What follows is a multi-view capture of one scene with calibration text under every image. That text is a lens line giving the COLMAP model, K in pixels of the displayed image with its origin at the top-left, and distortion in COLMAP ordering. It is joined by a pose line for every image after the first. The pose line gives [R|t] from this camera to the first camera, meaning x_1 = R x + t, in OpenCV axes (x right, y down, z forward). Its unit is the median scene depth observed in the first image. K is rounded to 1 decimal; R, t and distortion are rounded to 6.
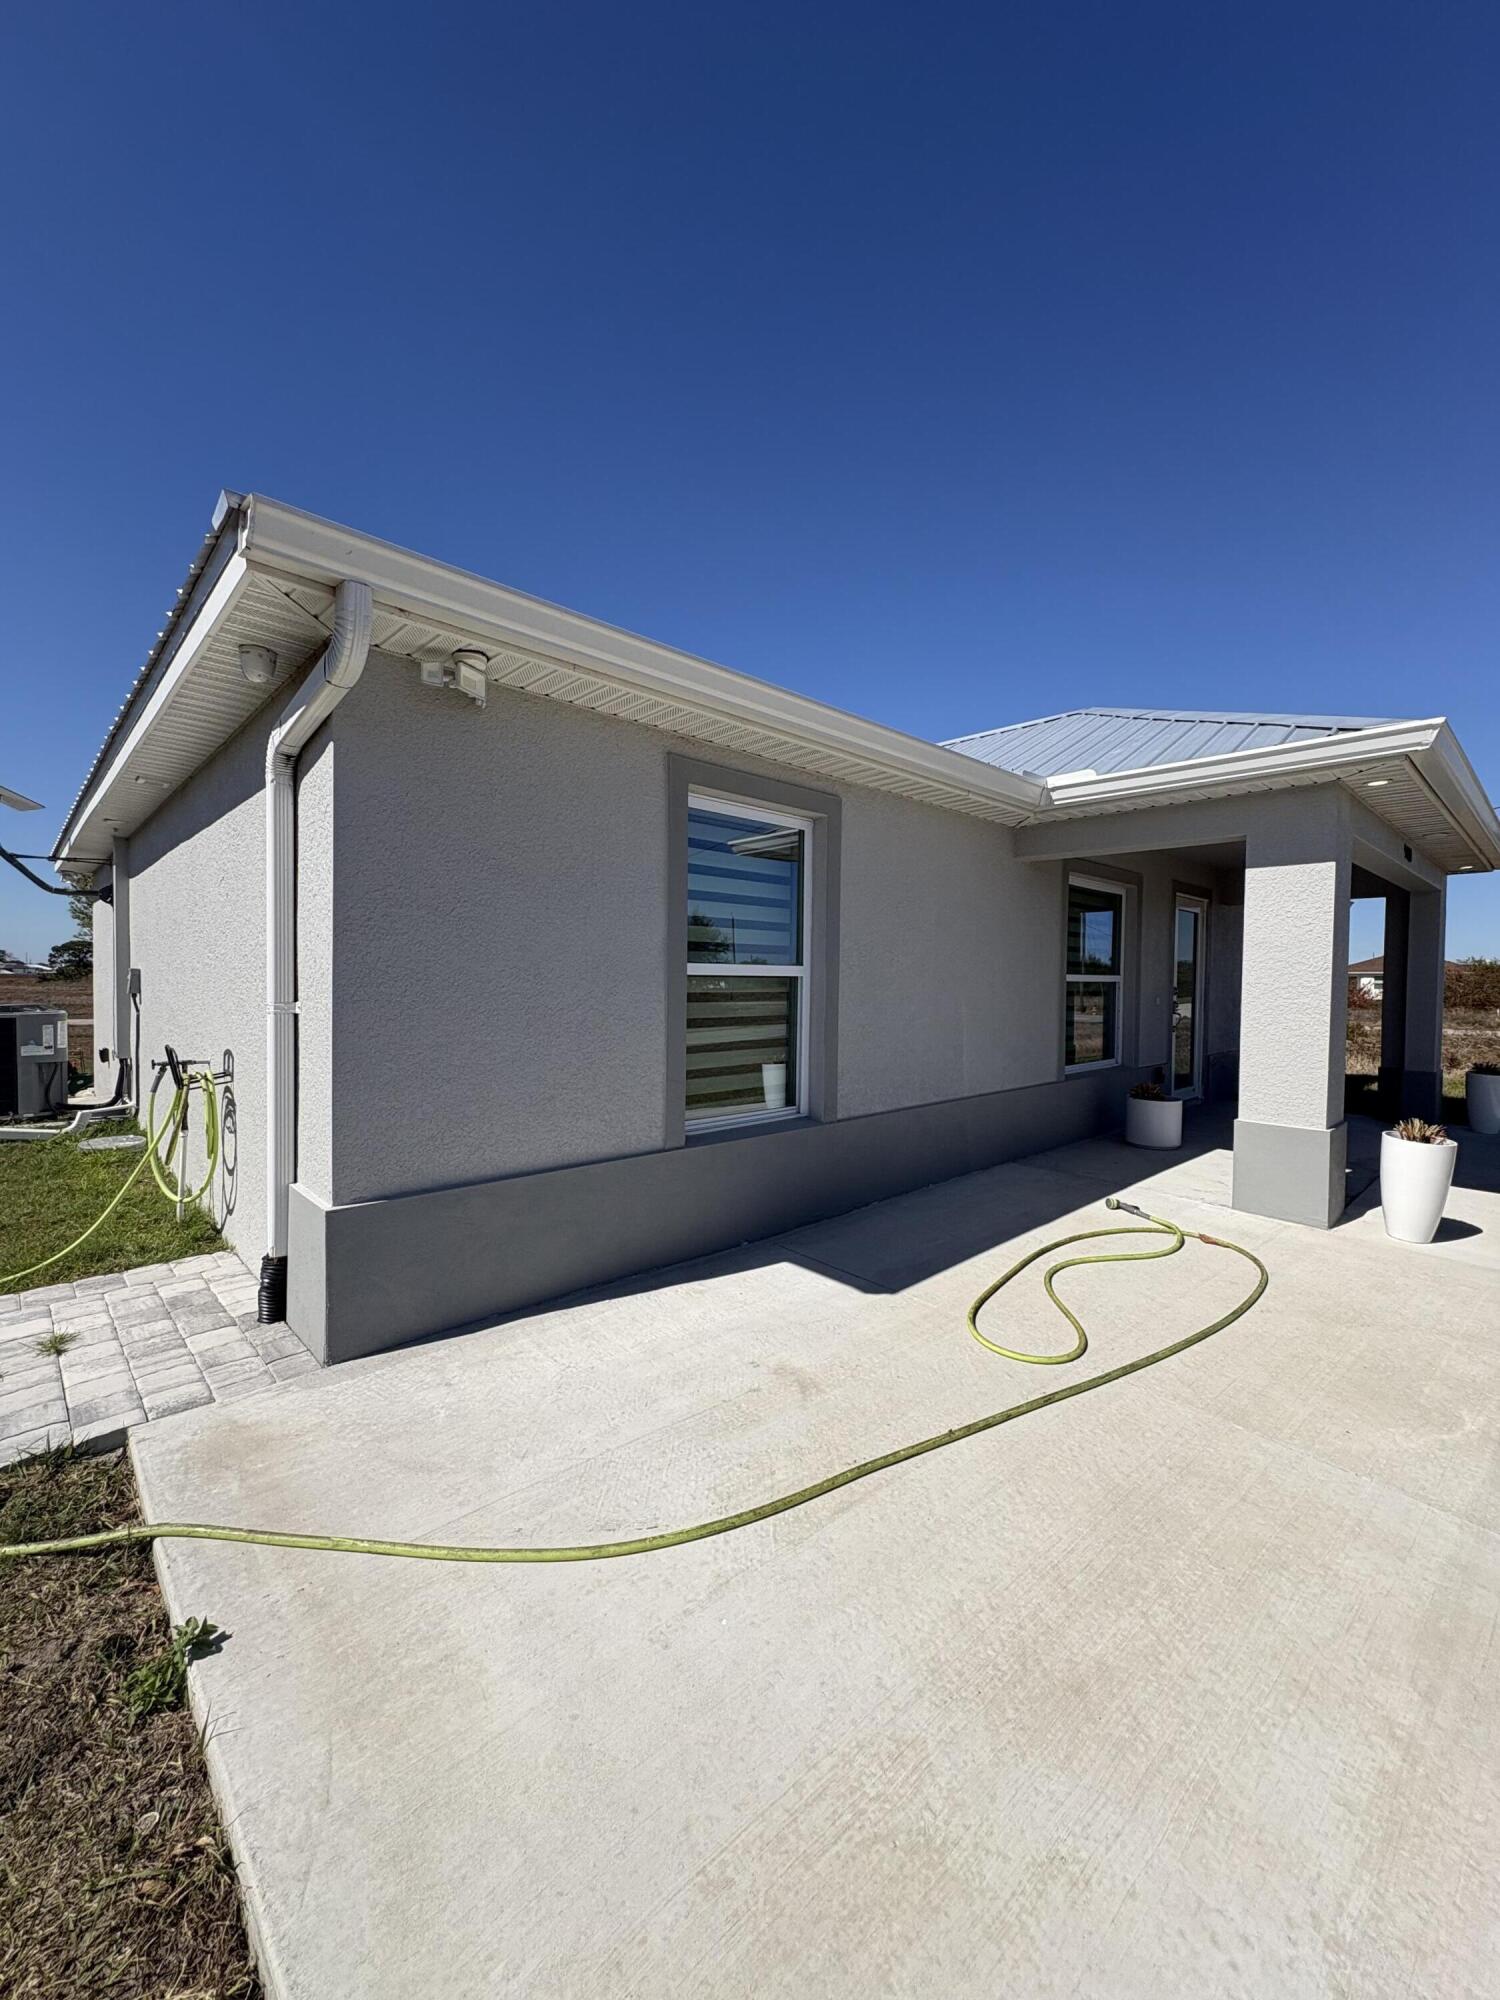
lens RADIAL K [[796.2, 0, 755.0], [0, 796.2, 988.9], [0, 0, 1]] dist [-0.001058, 0.000177]
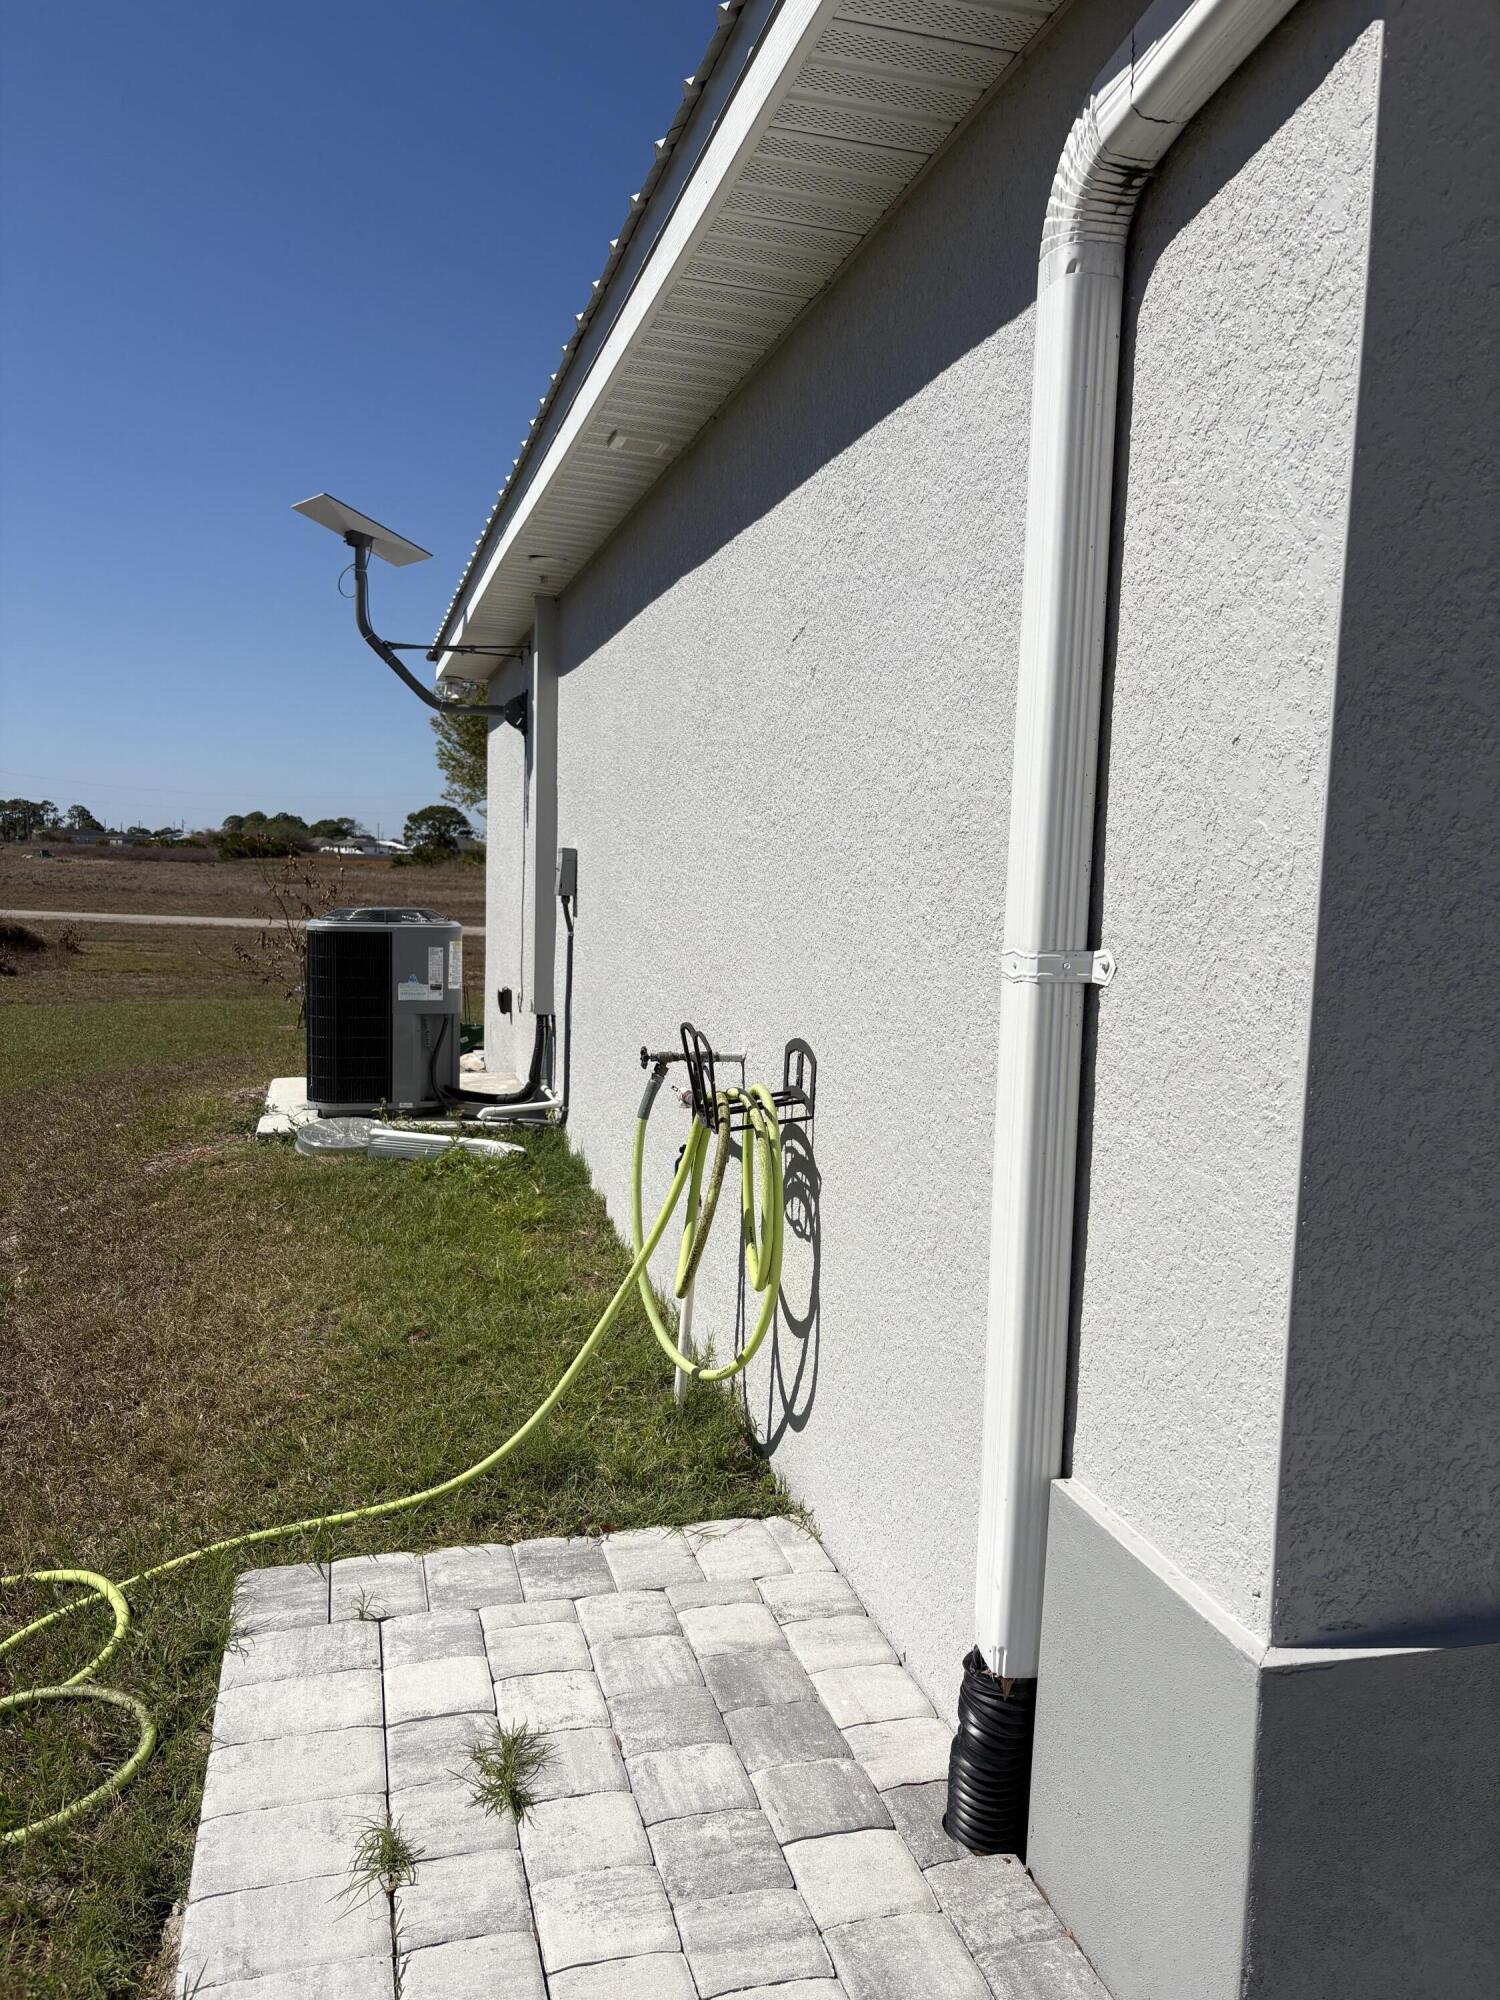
lens RADIAL K [[1493.0, 0, 754.9], [0, 1493.0, 1001.6], [0, 0, 1]] dist [0.027316, -0.011941]
pose [[0.879942, 0.066248, -0.470439, -0.309752], [-0.035019, 0.996581, 0.074839, -0.002829], [0.473788, -0.049380, 0.879253, 0.289777]]
